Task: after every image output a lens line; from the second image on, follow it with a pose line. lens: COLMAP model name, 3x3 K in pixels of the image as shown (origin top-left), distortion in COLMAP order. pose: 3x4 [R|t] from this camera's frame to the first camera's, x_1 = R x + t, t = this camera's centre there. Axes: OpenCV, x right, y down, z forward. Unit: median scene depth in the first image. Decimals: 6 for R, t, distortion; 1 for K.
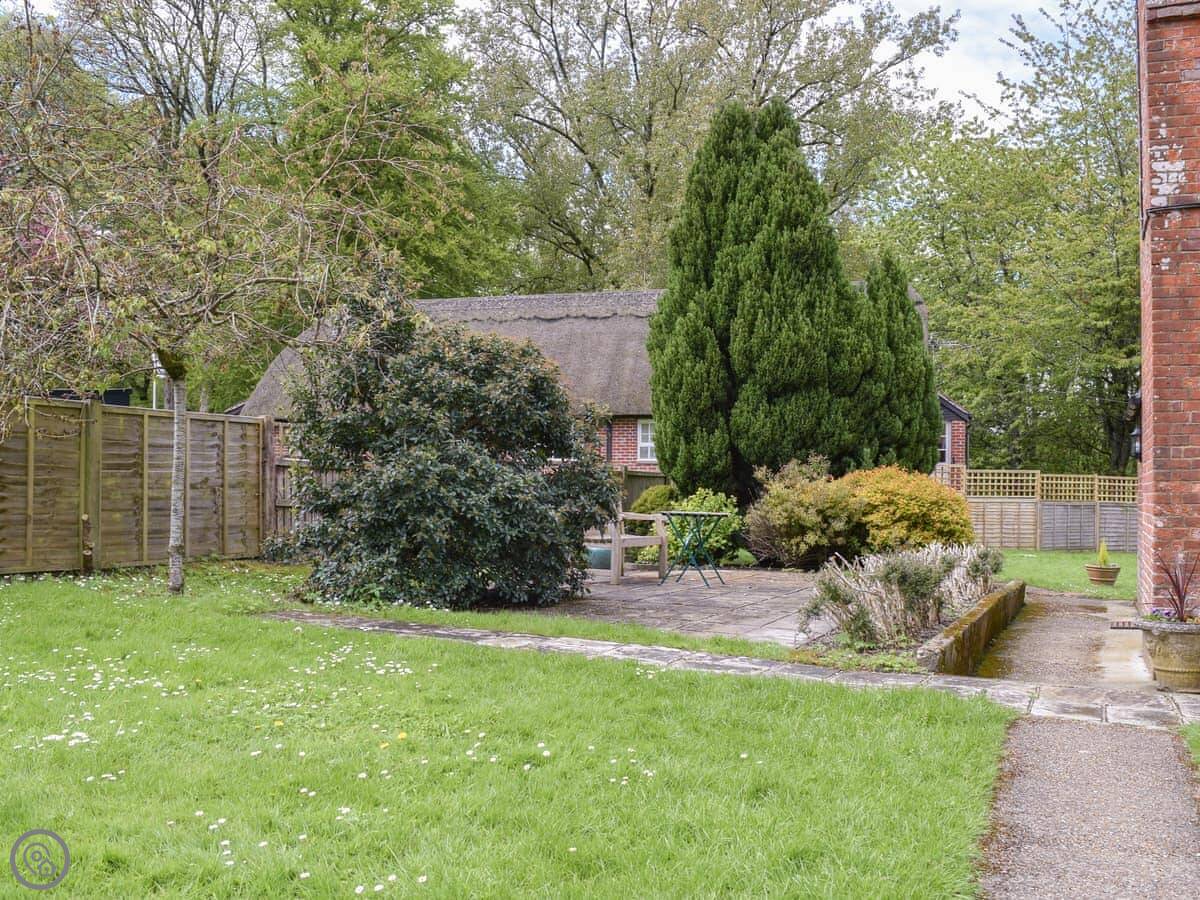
lens RADIAL K [[1140.8, 0, 632.9], [0, 1140.8, 482.9], [0, 0, 1]] dist [-0.074595, 0.002294]
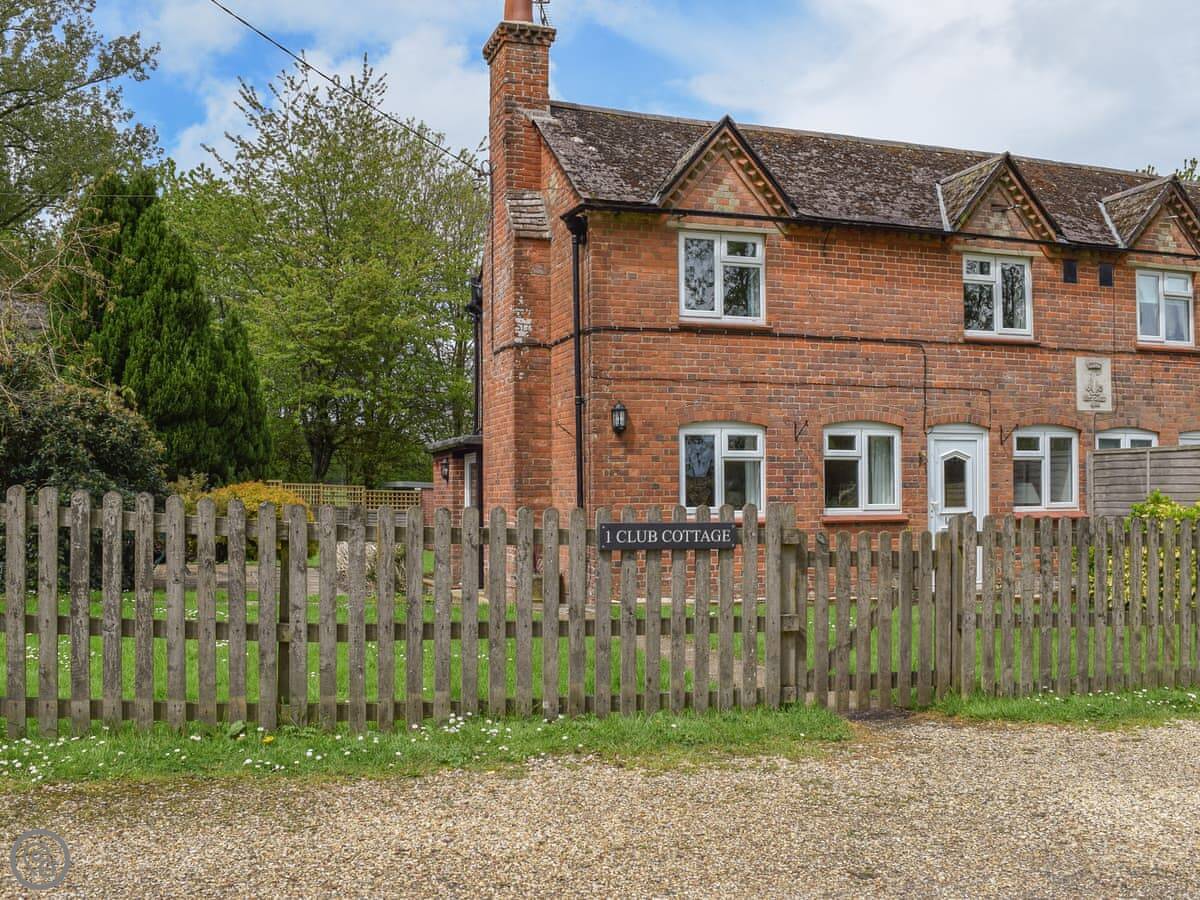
lens RADIAL K [[1172.1, 0, 601.0], [0, 1172.1, 501.2], [0, 0, 1]] dist [-0.059485, -0.009059]
pose [[0.740153, -0.010108, 0.672363, -0.190964], [-0.000090, 0.999886, 0.015131, -0.006186], [-0.672439, -0.011259, 0.740067, -0.131931]]
